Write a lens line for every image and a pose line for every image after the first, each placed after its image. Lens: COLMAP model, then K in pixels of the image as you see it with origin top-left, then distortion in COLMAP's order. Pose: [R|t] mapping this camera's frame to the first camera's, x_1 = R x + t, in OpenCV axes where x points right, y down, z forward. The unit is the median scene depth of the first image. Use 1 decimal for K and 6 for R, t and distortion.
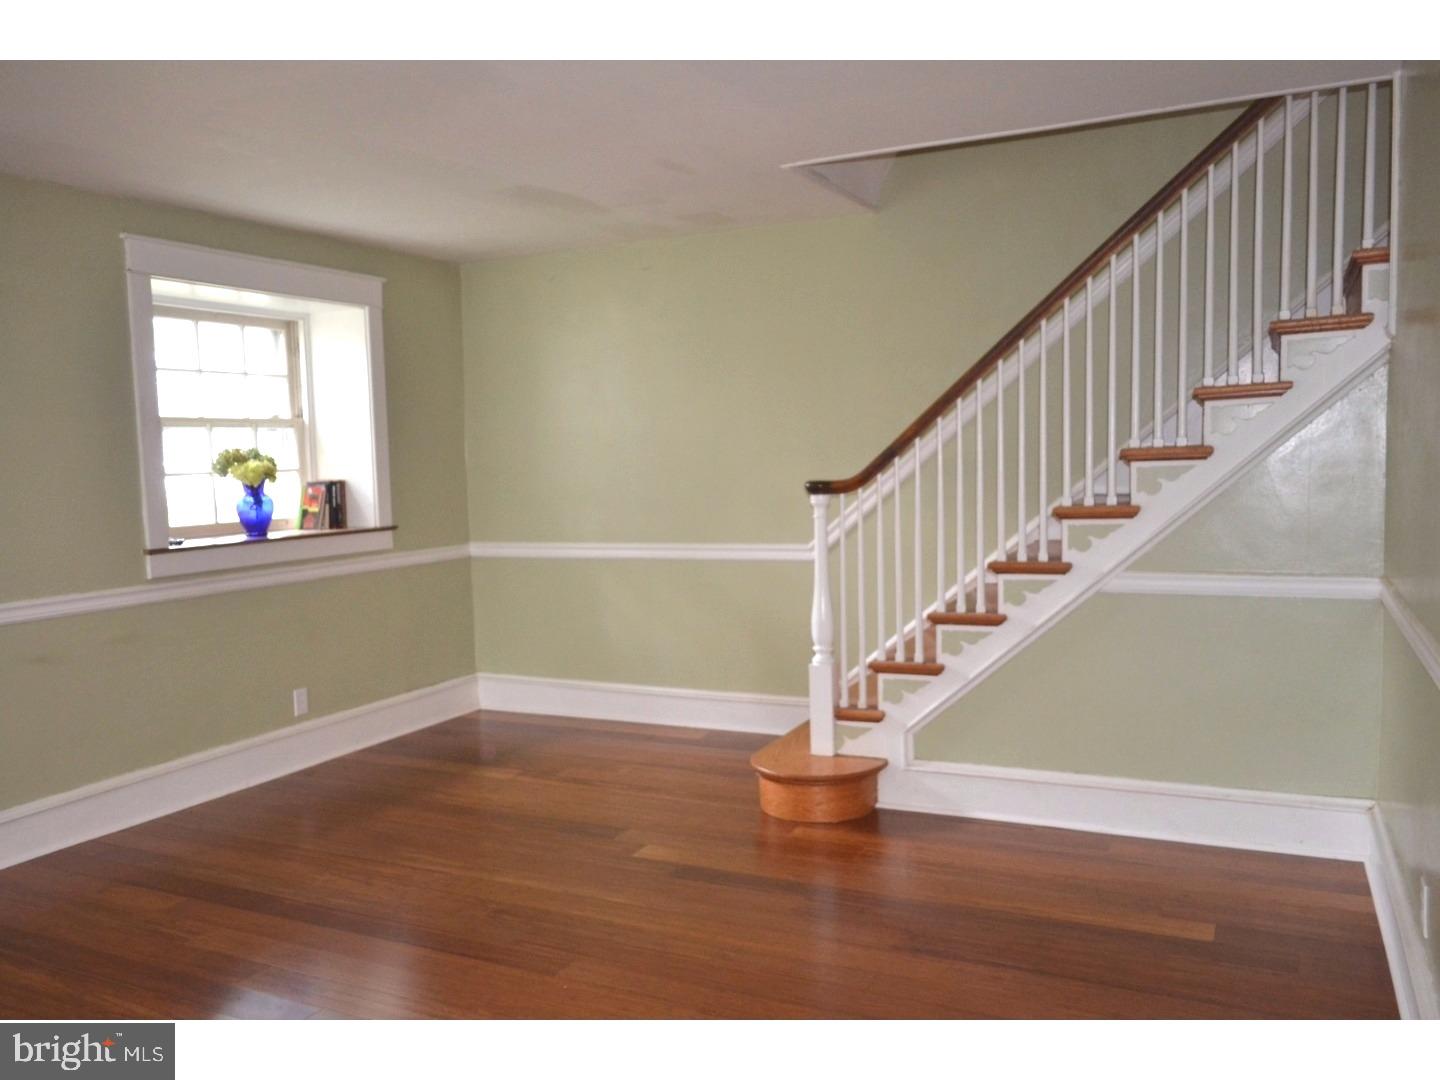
lens RADIAL K [[1149.5, 0, 720.6], [0, 1149.5, 546.9], [0, 0, 1]] dist [-0.018029, 0.007528]
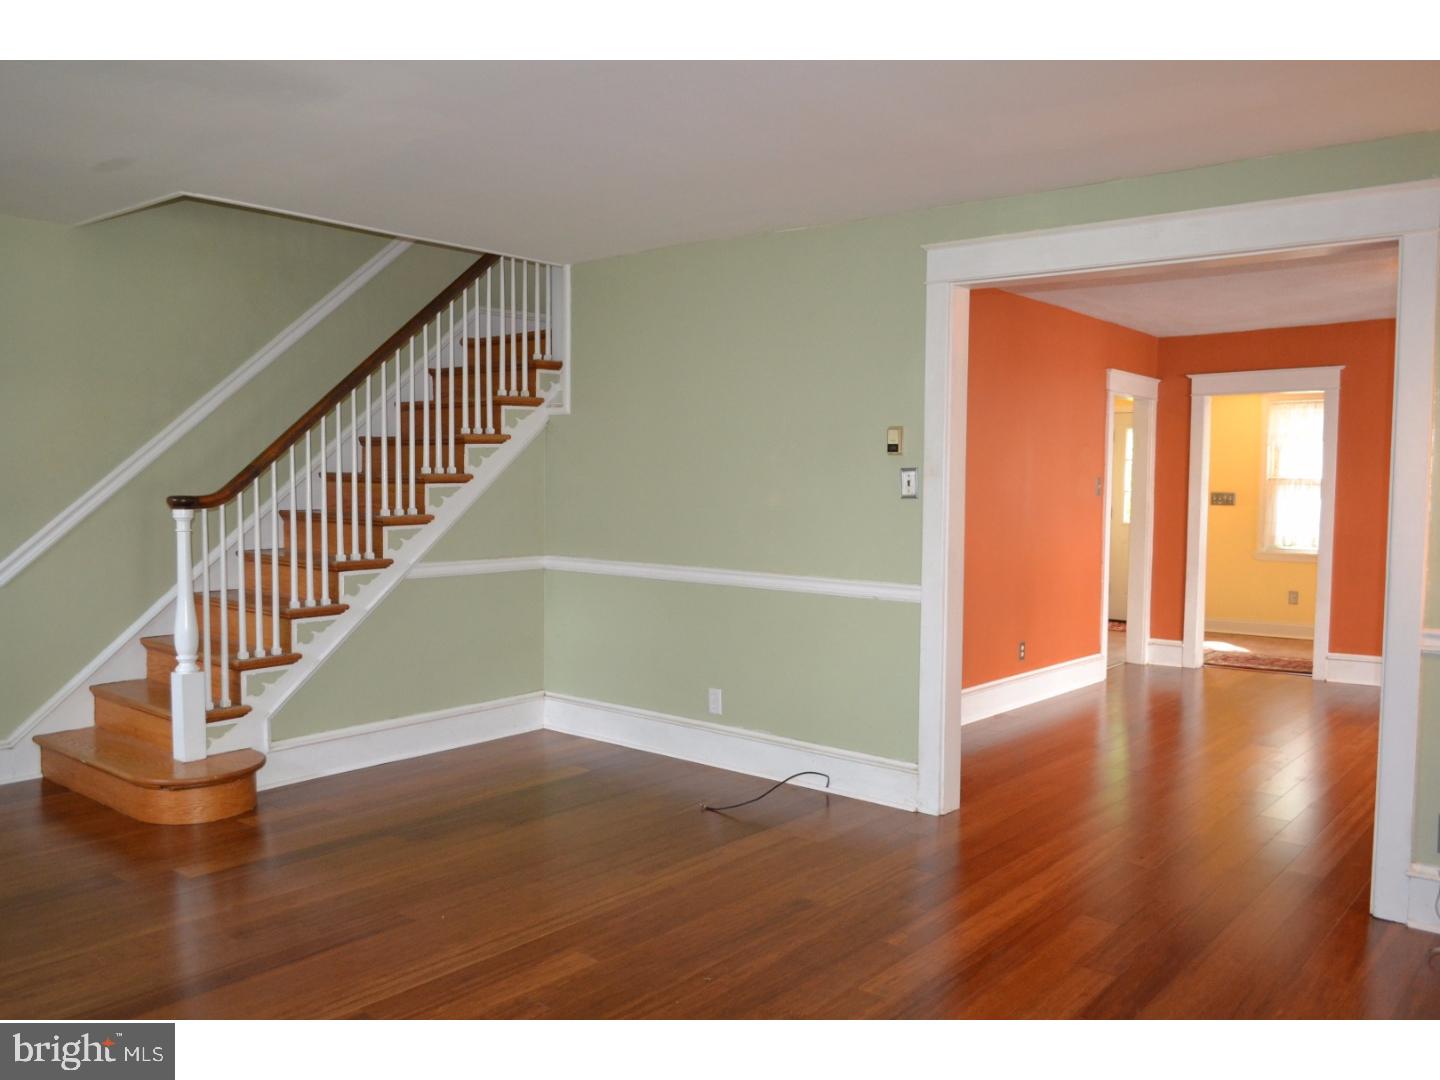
lens RADIAL K [[1136.7, 0, 719.2], [0, 1136.7, 543.3], [0, 0, 1]] dist [0.002932, 0.004346]
pose [[0.241538, -0.027626, 0.969998, -0.811727], [0.066697, 0.997703, 0.011806, 0.005508], [-0.968097, 0.061844, 0.242826, 0.288074]]
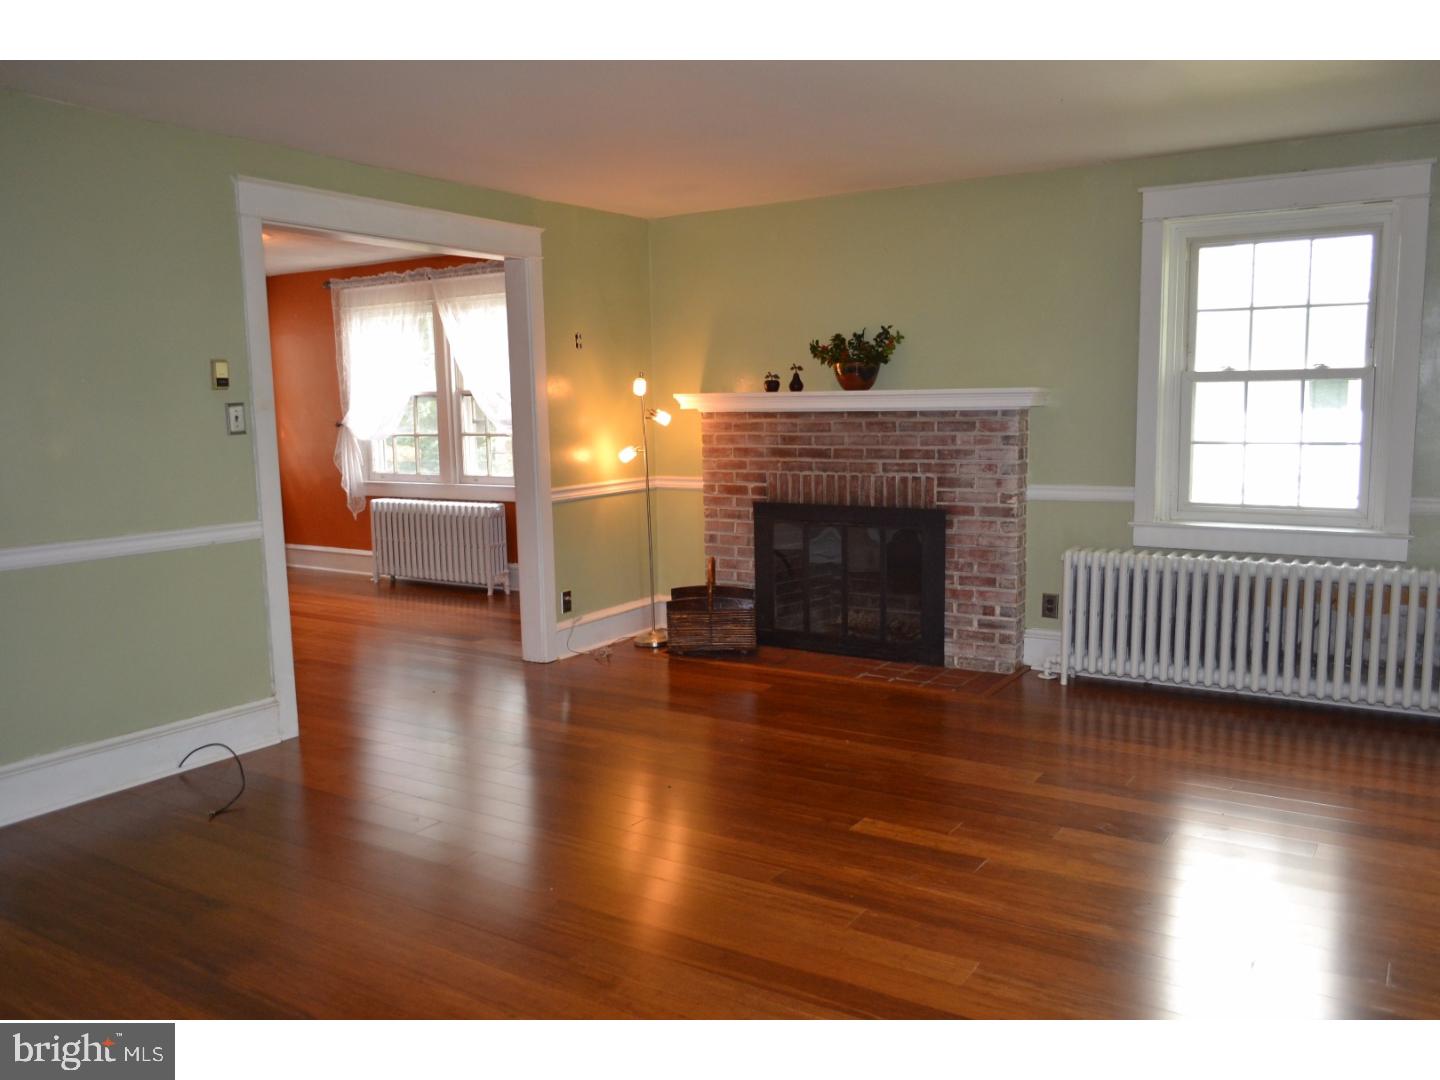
lens RADIAL K [[1136.7, 0, 720.2], [0, 1136.7, 540.6], [0, 0, 1]] dist [0.002932, 0.004346]
pose [[-0.991543, 0.029019, 0.126494, -0.255037], [0.054956, 0.976865, 0.206677, -0.117468], [-0.117570, 0.211881, -0.970198, 1.440596]]
